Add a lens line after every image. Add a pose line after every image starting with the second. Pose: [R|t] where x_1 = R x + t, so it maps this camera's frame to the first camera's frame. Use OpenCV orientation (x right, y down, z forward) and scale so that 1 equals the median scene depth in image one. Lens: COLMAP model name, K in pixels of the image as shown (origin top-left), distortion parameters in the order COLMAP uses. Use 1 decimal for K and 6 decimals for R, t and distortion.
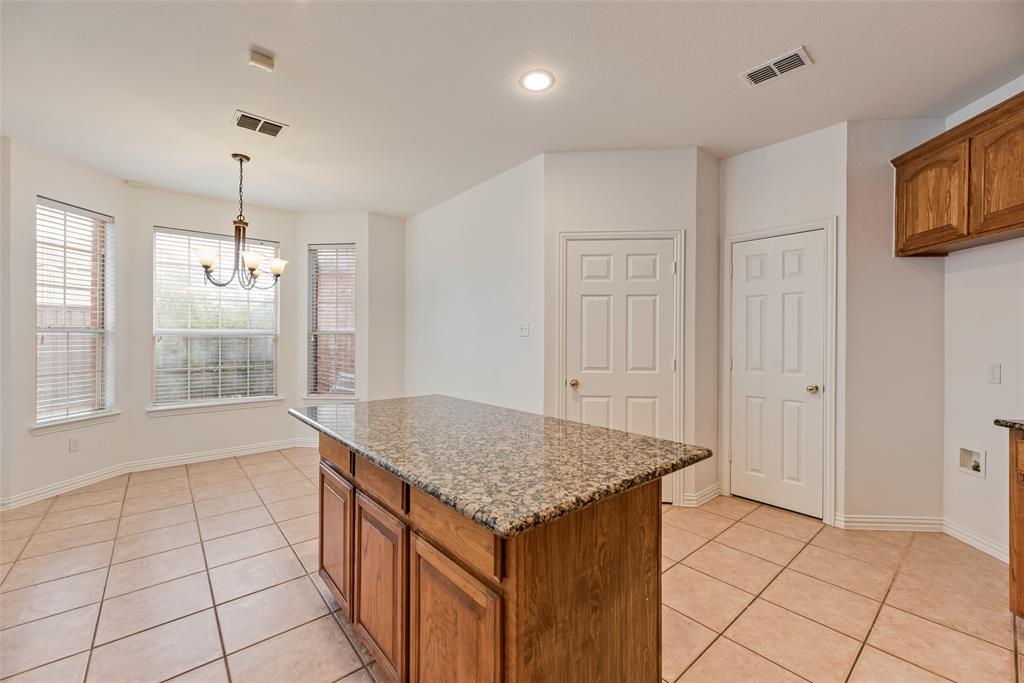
lens RADIAL K [[414.8, 0, 509.8], [0, 414.8, 341.0], [0, 0, 1]] dist [0.002786, -0.000638]
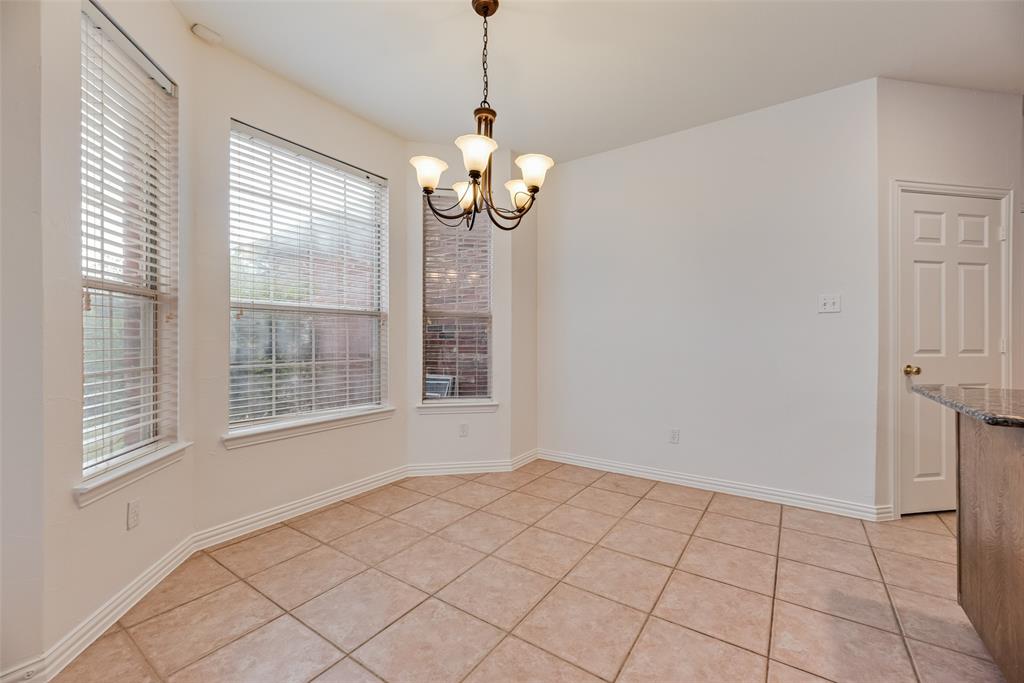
lens RADIAL K [[414.8, 0, 513.0], [0, 414.8, 339.5], [0, 0, 1]] dist [0.002786, -0.000638]
pose [[0.963495, -0.010313, 0.267527, -0.678925], [0.014191, 0.999820, -0.012566, 0.047461], [-0.267350, 0.015903, 0.963468, 0.359914]]
